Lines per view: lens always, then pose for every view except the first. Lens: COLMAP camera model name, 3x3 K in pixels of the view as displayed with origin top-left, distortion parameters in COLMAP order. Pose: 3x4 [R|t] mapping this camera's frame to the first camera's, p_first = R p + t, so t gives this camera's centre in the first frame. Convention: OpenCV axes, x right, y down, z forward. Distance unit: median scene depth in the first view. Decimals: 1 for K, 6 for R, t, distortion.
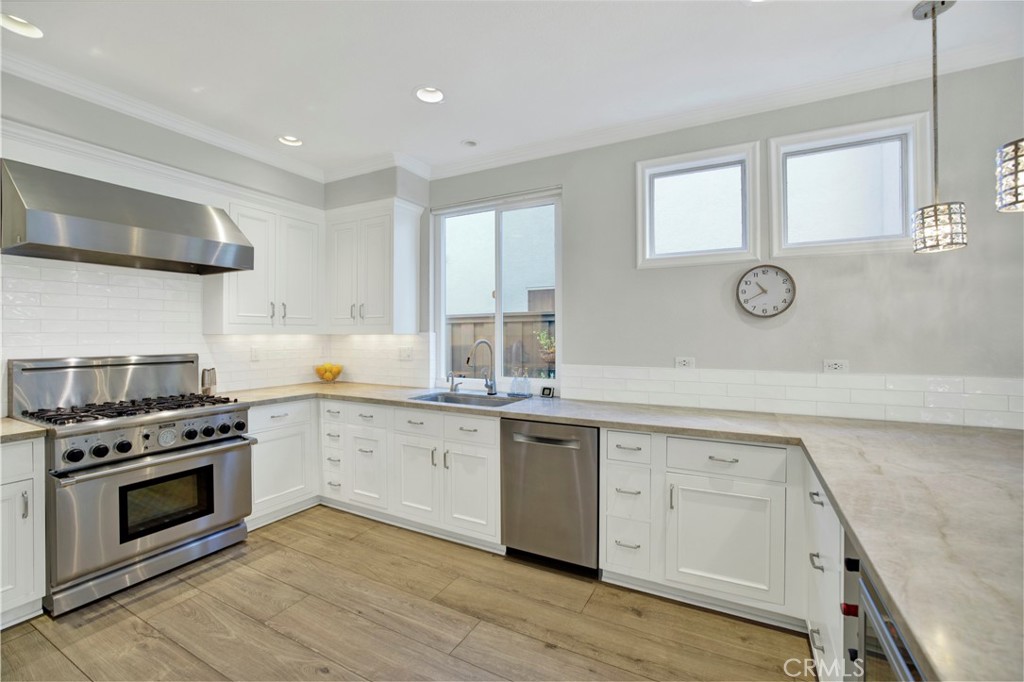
lens RADIAL K [[434.4, 0, 515.0], [0, 434.4, 336.6], [0, 0, 1]] dist [-0.042930, 0.003735]
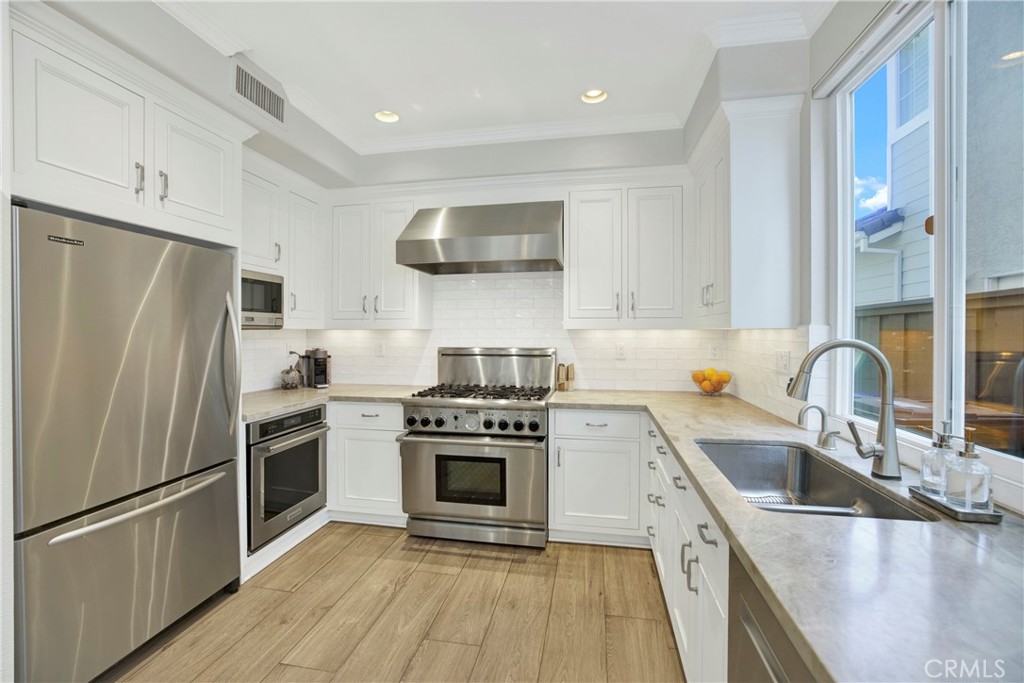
lens RADIAL K [[434.4, 0, 512.0], [0, 434.4, 338.0], [0, 0, 1]] dist [-0.042930, 0.003735]
pose [[0.288726, 0.015204, -0.957291, 0.275620], [-0.005510, 0.999884, 0.014218, 0.000415], [0.957396, 0.001170, 0.288776, 0.723486]]
